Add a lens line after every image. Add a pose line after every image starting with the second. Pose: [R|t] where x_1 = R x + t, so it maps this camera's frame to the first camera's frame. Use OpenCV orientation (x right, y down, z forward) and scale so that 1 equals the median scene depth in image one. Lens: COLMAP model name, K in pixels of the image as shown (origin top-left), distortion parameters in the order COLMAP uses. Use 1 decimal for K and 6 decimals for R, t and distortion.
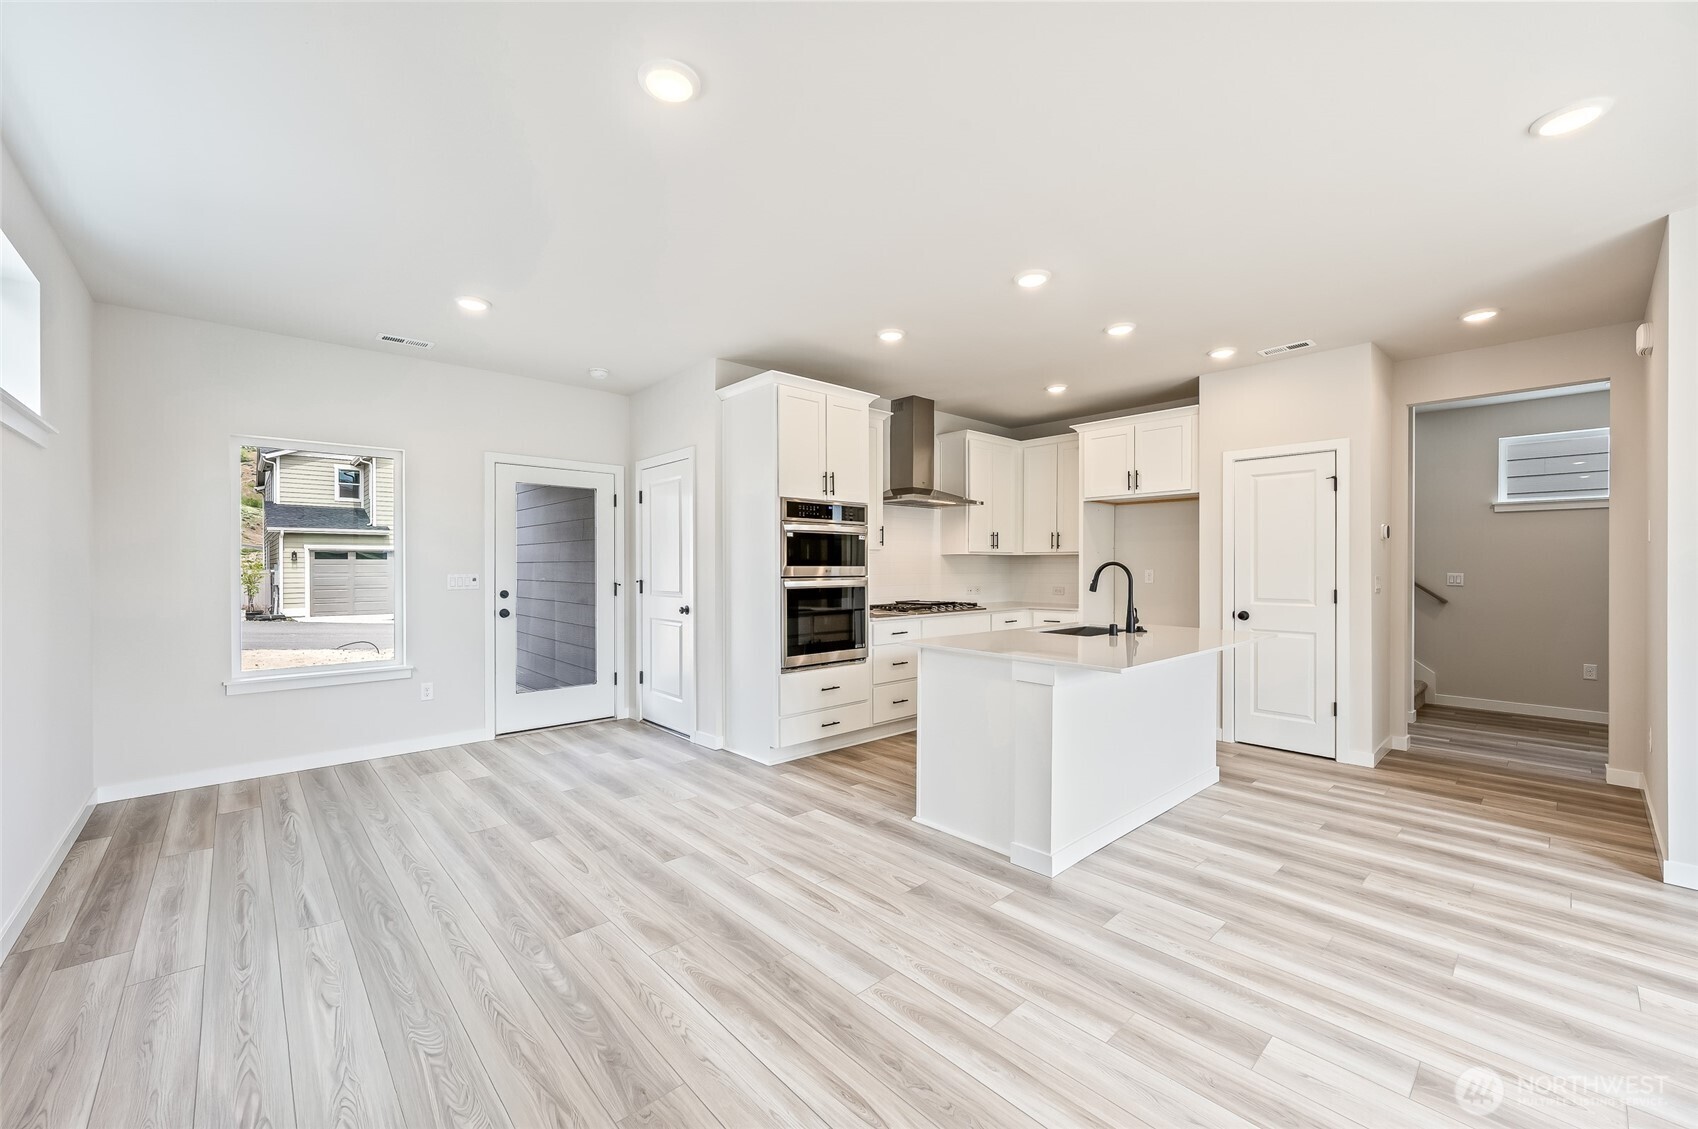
lens RADIAL K [[671.8, 0, 851.0], [0, 671.8, 564.6], [0, 0, 1]] dist [0.001119, 0.000226]
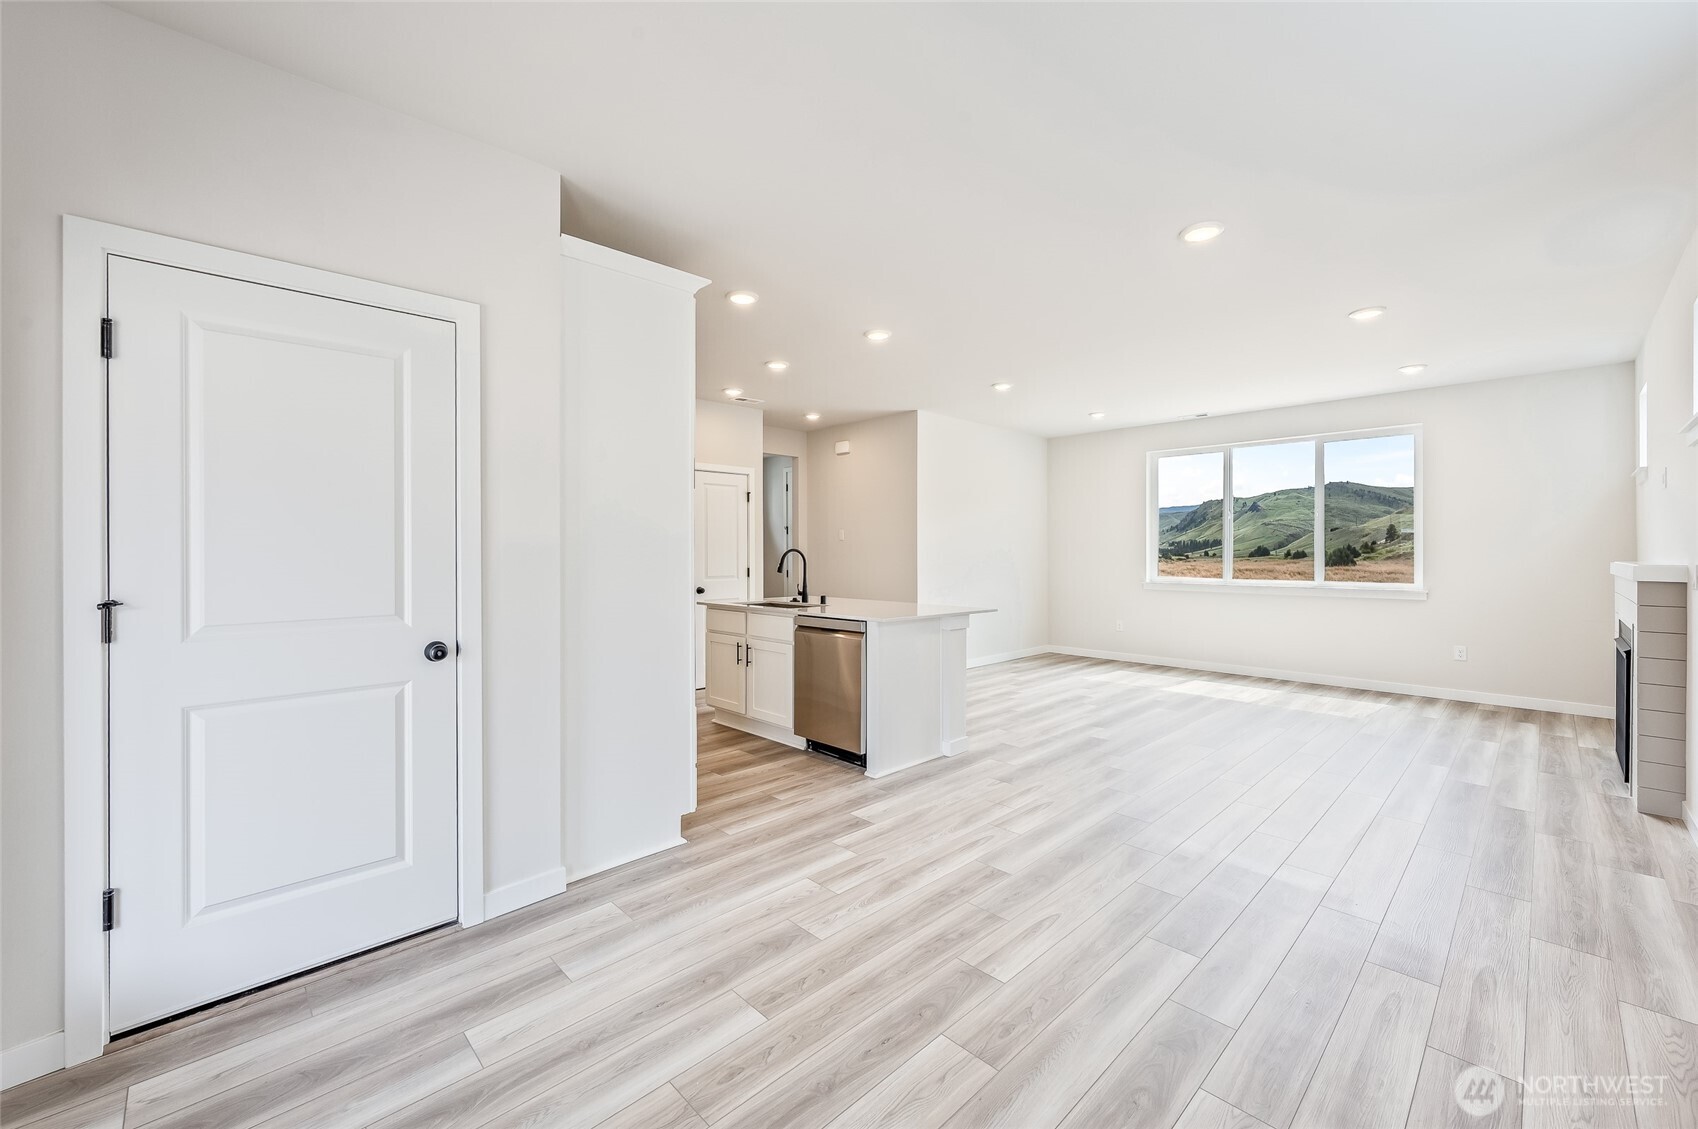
lens RADIAL K [[671.8, 0, 840.9], [0, 671.8, 547.9], [0, 0, 1]] dist [0.001119, 0.000226]
pose [[-0.013044, 0.003084, 0.999910, -0.937627], [0.001065, 0.999995, -0.003070, -0.002666], [-0.999914, 0.001025, -0.013048, 0.971398]]
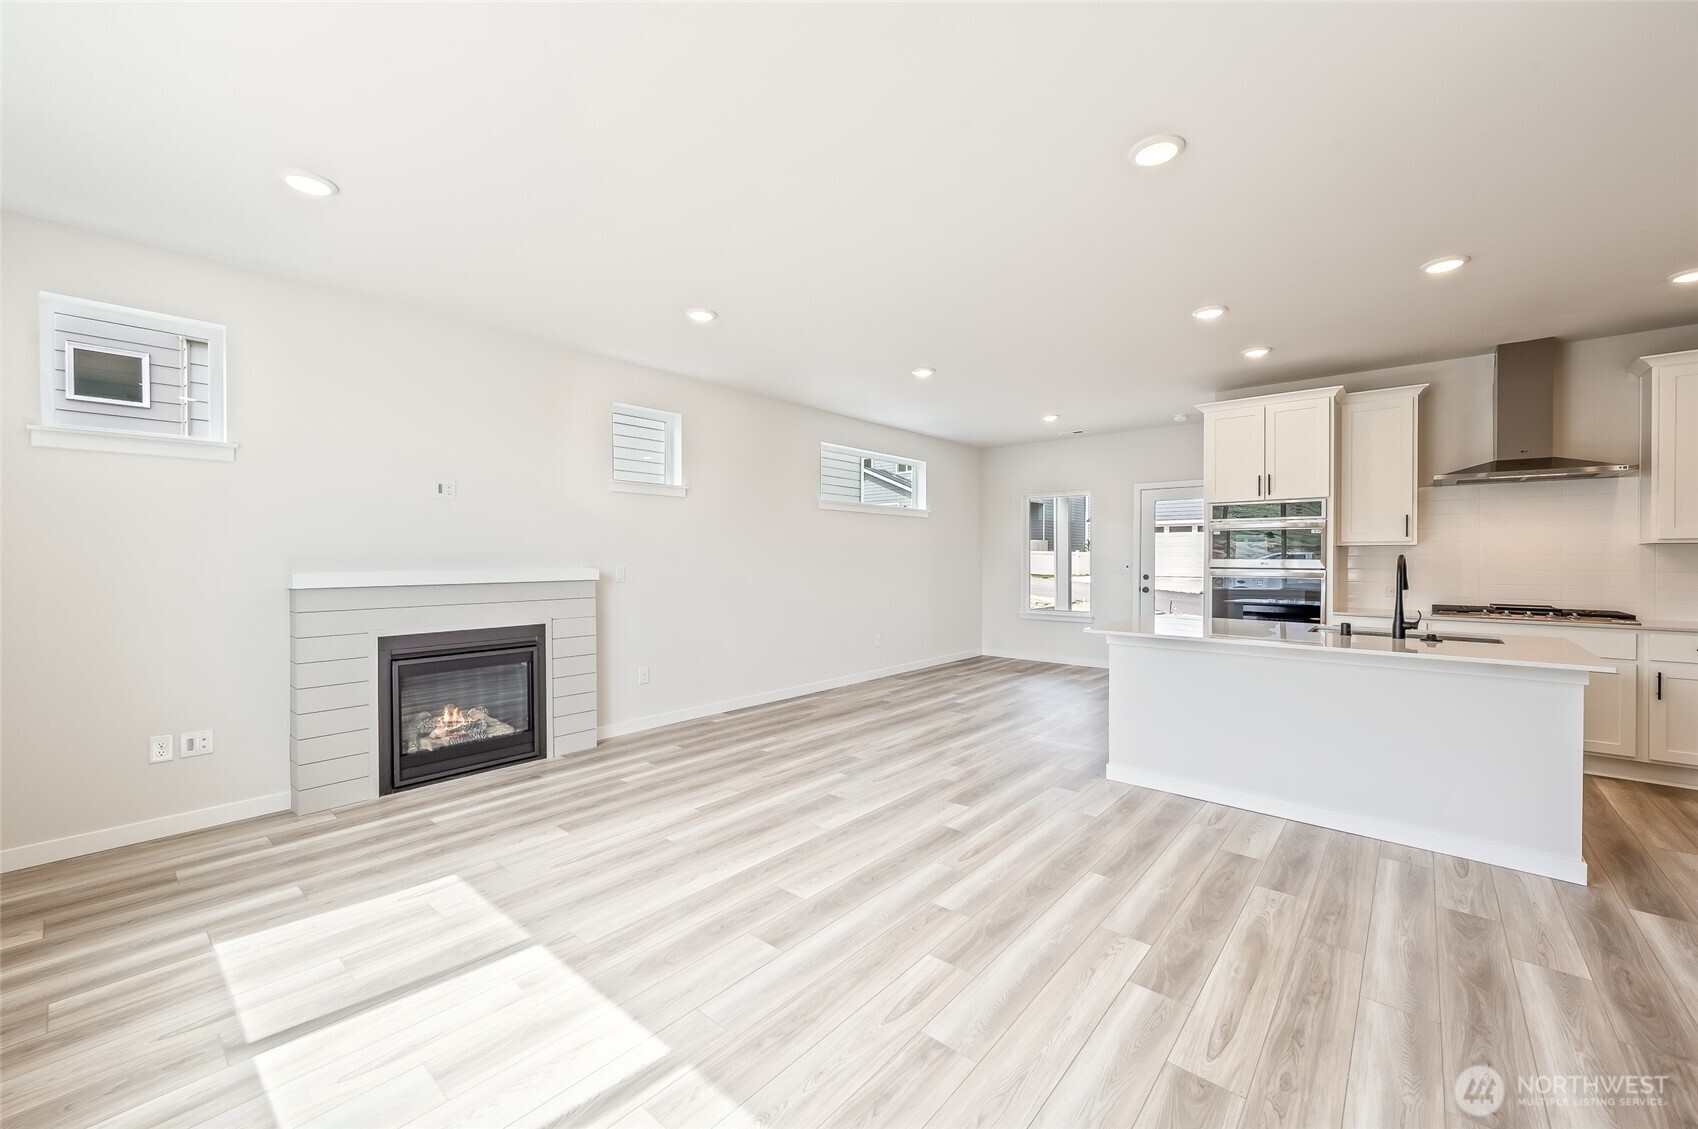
lens RADIAL K [[671.8, 0, 850.4], [0, 671.8, 562.8], [0, 0, 1]] dist [0.001119, 0.000226]
pose [[0.122064, 0.009664, -0.992475, 1.204748], [-0.000807, 0.999953, 0.009637, -0.001870], [0.992522, -0.000375, 0.122066, 0.213997]]
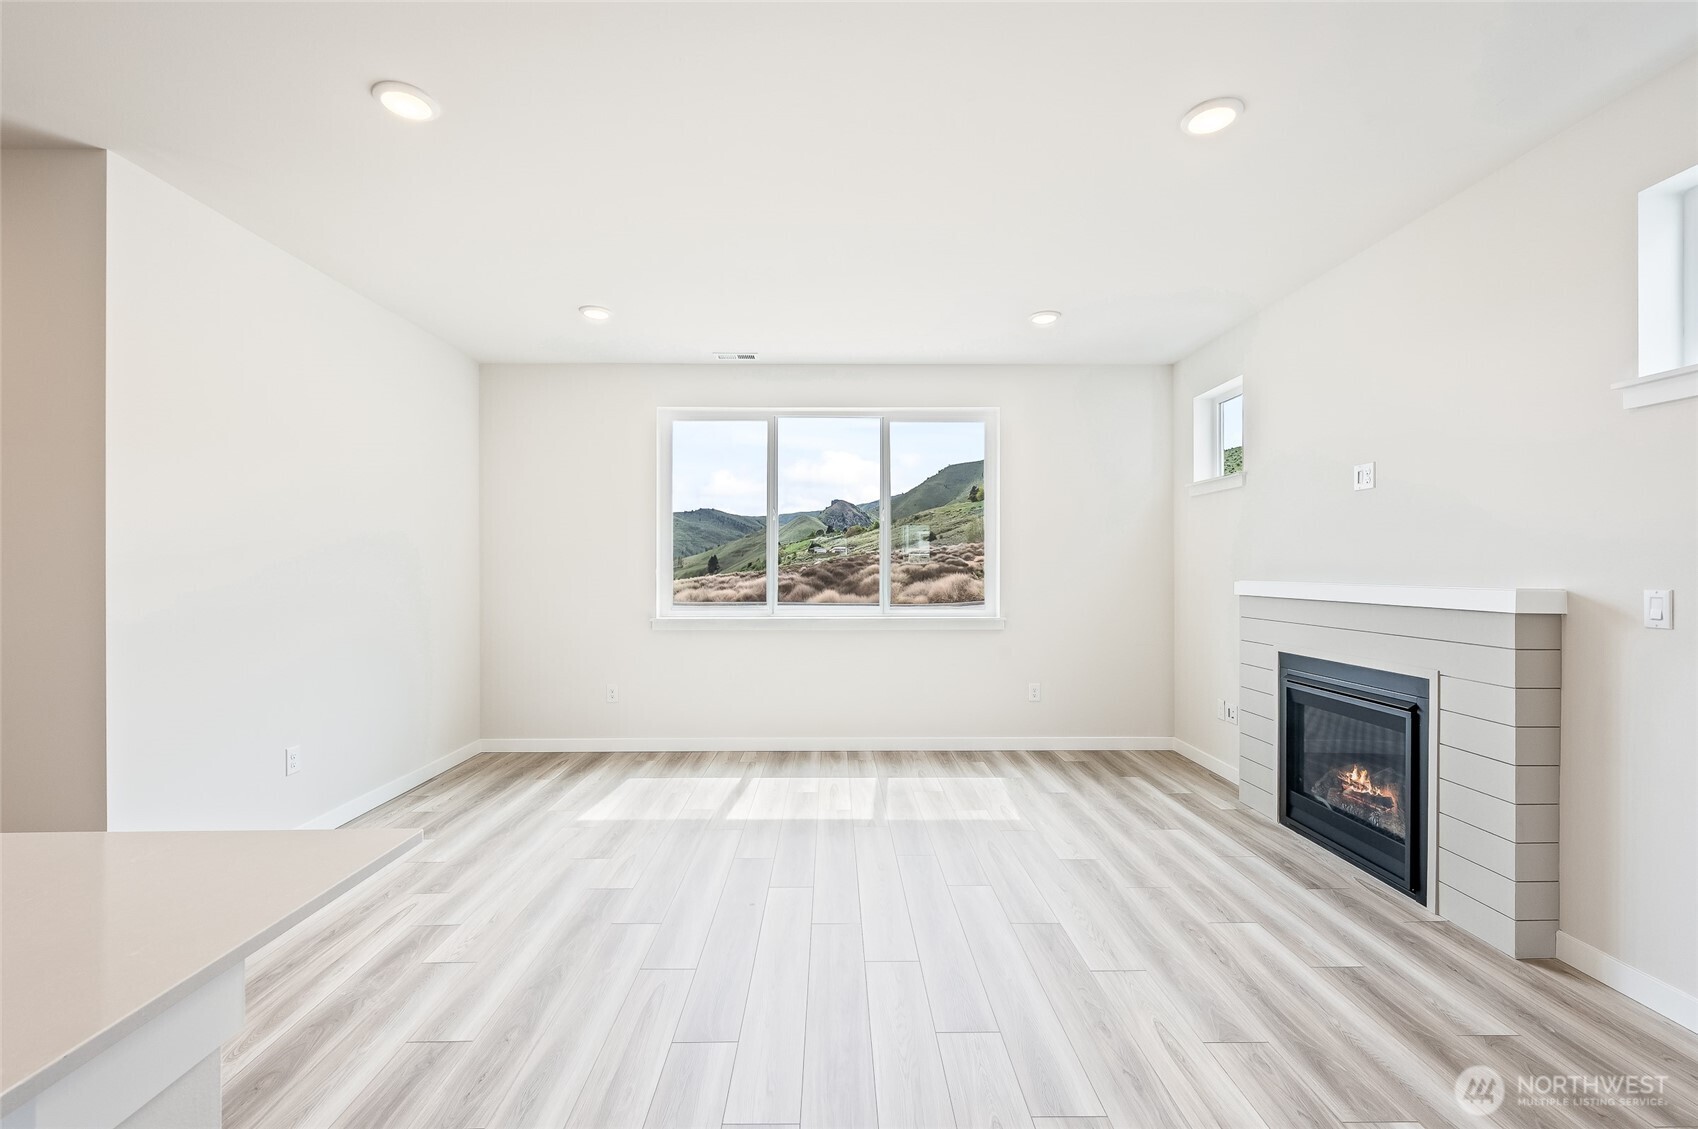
lens RADIAL K [[716.7, 0, 838.3], [0, 716.7, 565.5], [0, 0, 1]] dist [-0.002032, 0.001408]
pose [[-0.739260, 0.002104, 0.673416, -0.045007], [0.000787, 0.999997, -0.002260, 0.000025], [-0.673419, -0.001141, -0.739260, 0.771733]]
